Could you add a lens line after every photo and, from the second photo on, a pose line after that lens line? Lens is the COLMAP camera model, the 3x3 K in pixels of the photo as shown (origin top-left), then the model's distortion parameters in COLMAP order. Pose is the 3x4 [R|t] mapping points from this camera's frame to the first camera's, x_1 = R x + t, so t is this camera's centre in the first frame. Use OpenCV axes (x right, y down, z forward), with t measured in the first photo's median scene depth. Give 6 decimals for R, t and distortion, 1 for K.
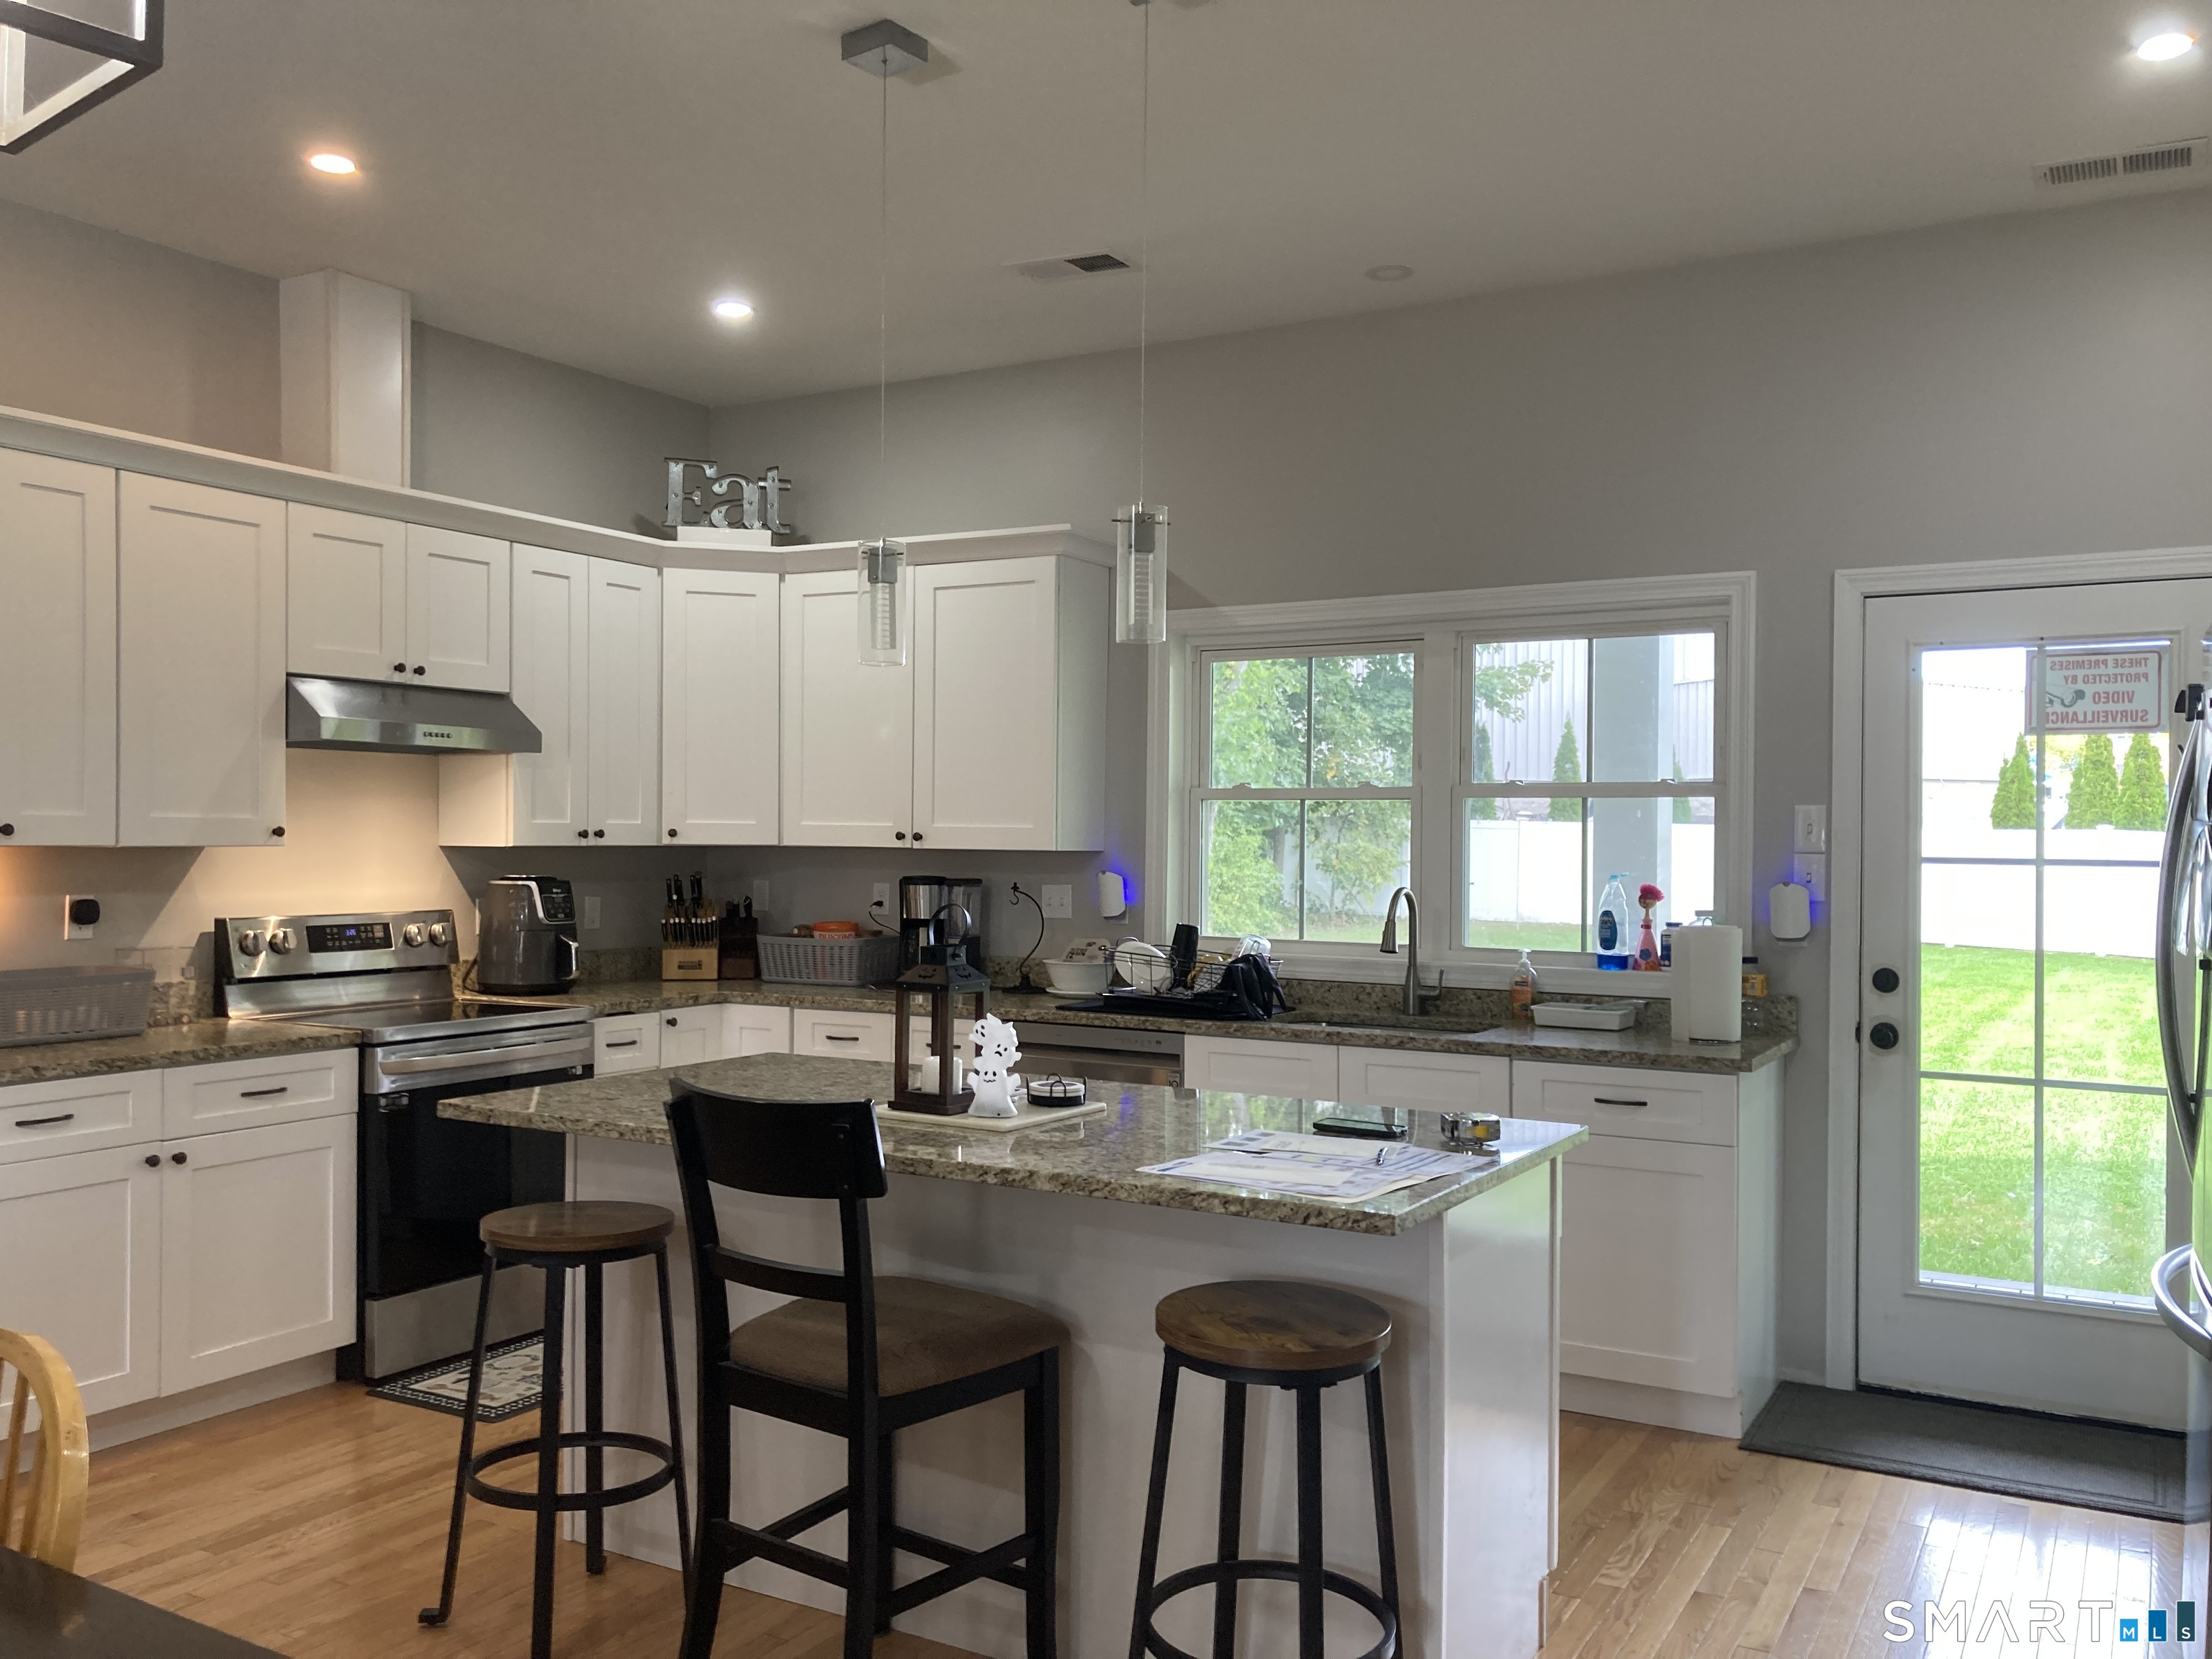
lens RADIAL K [[1827.9, 0, 1111.6], [0, 1827.9, 824.8], [0, 0, 1]] dist [0.016798, -0.016954]
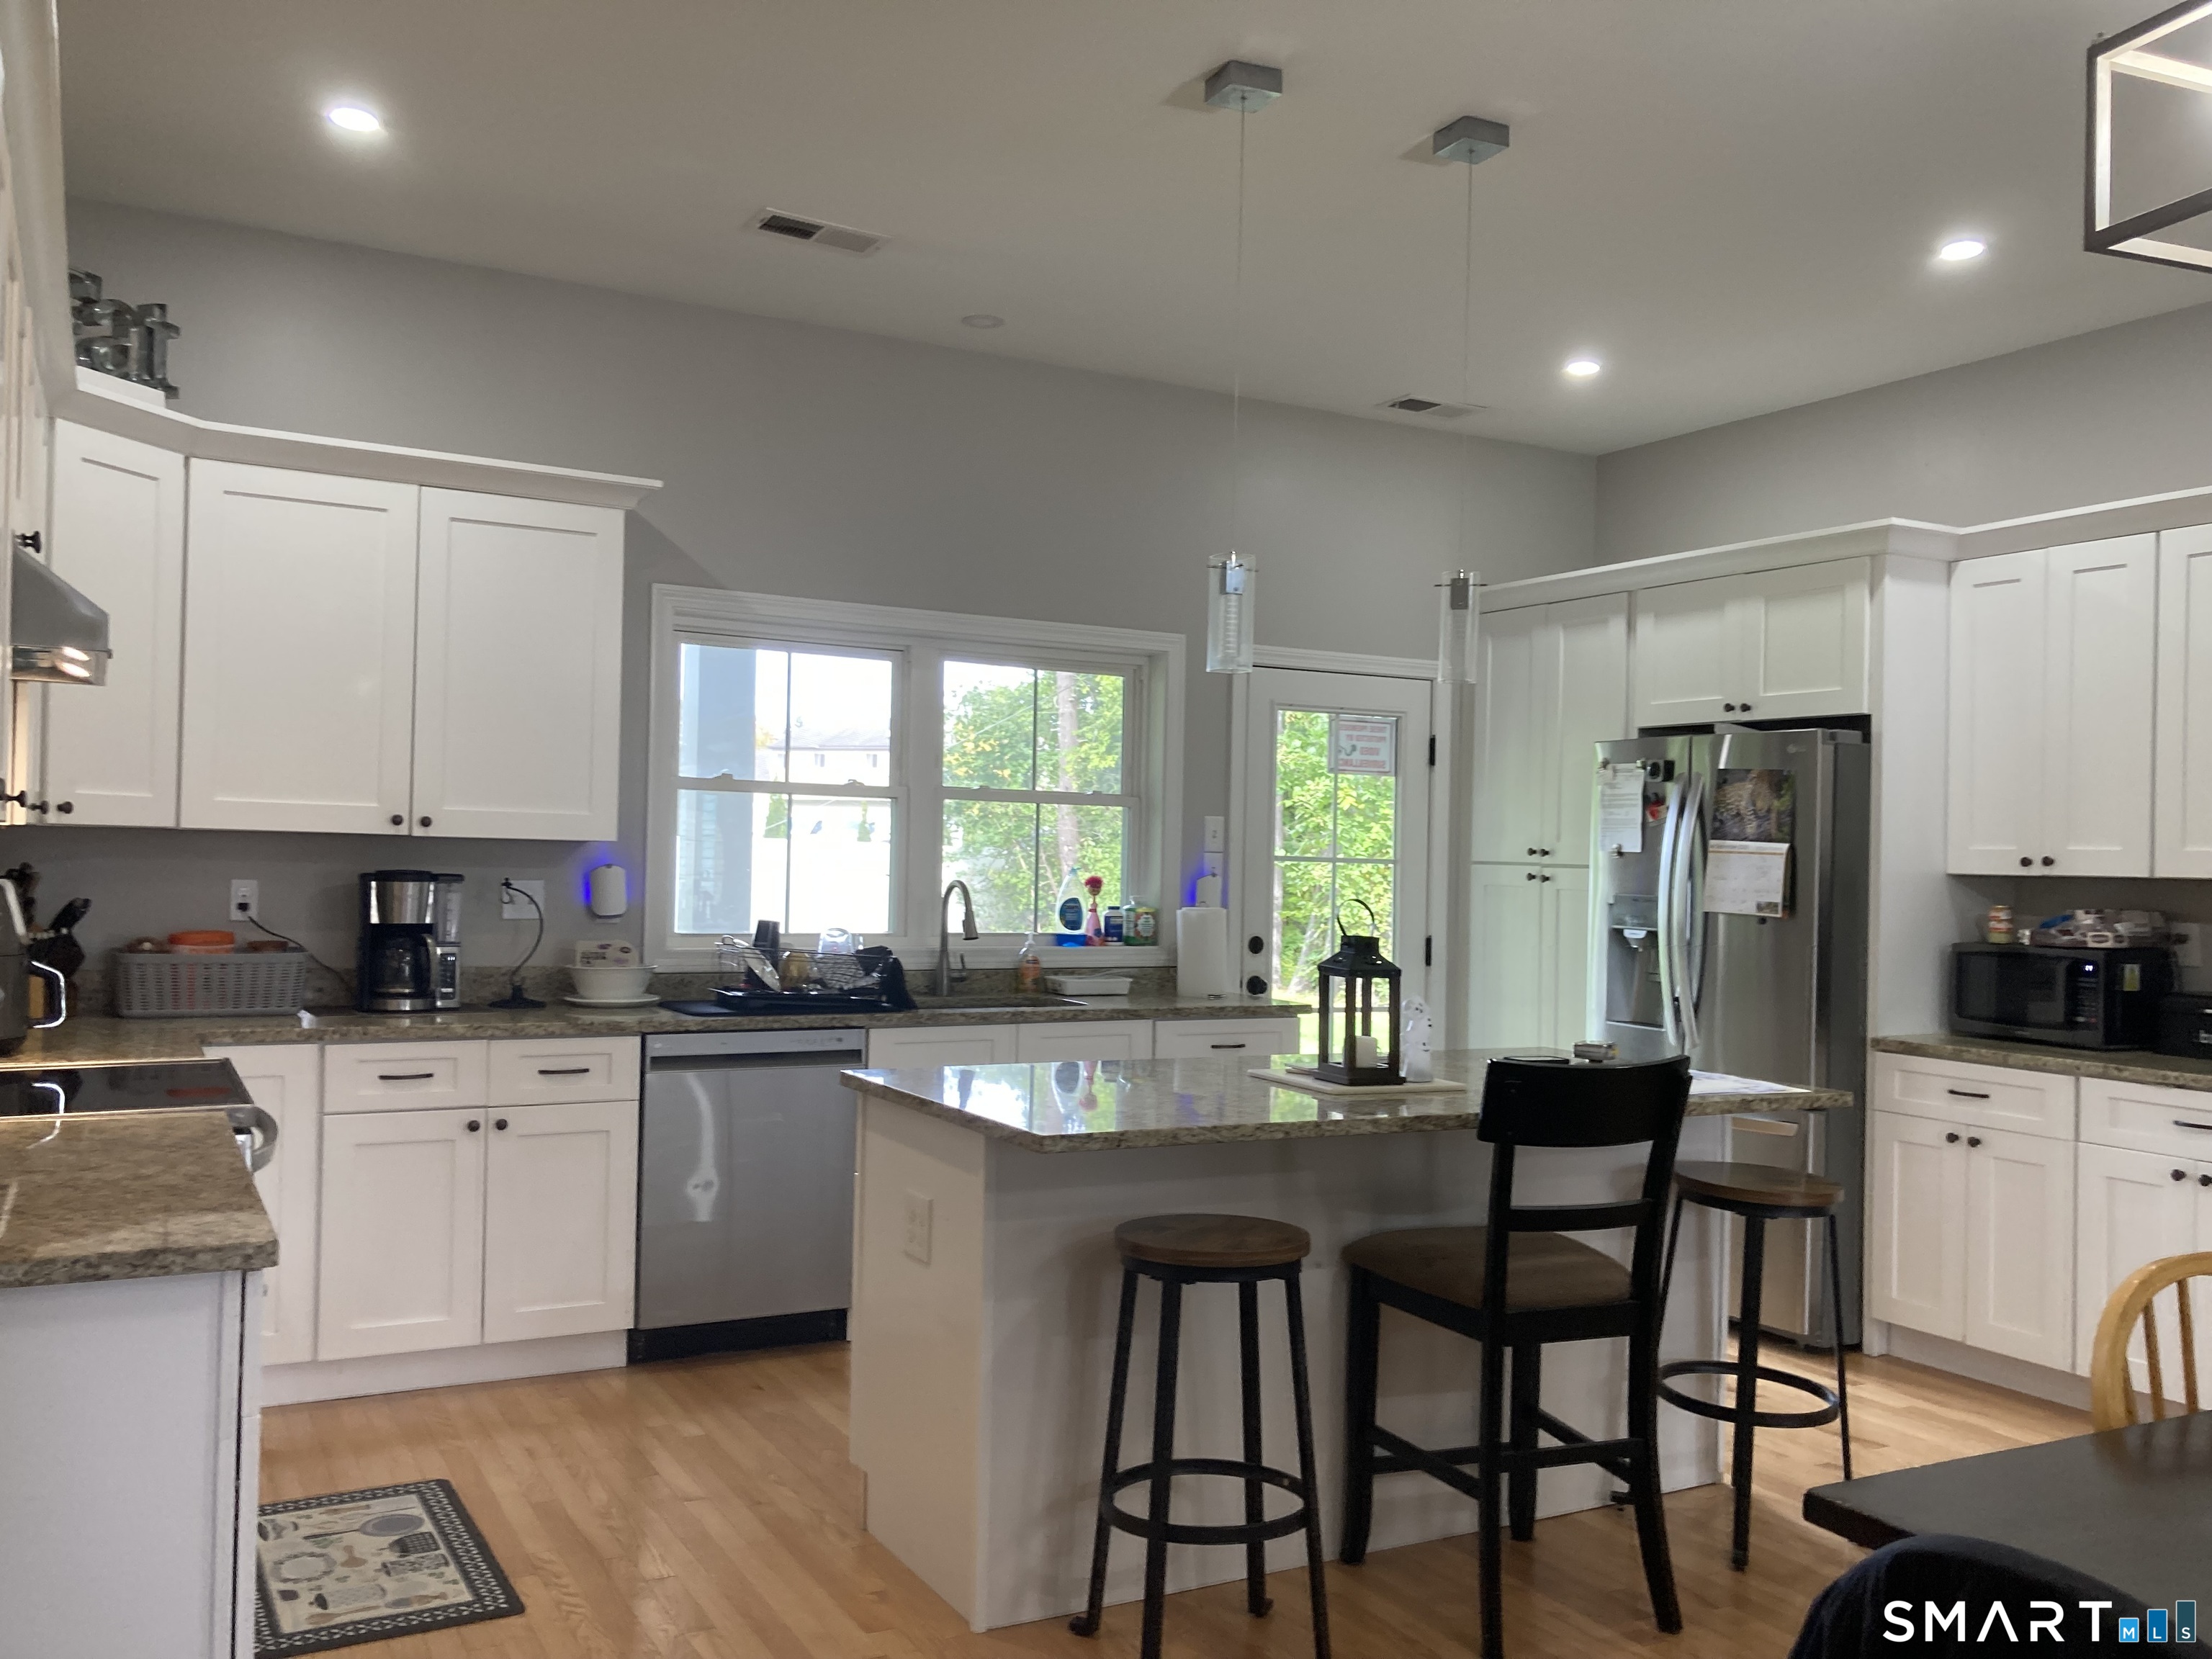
lens RADIAL K [[1827.9, 0, 1120.7], [0, 1827.9, 837.8], [0, 0, 1]] dist [0.016798, -0.016954]
pose [[0.494483, 0.011668, 0.869109, -0.763151], [-0.028040, 0.999604, 0.002534, 0.003282], [-0.868735, -0.025623, 0.494614, 0.377721]]
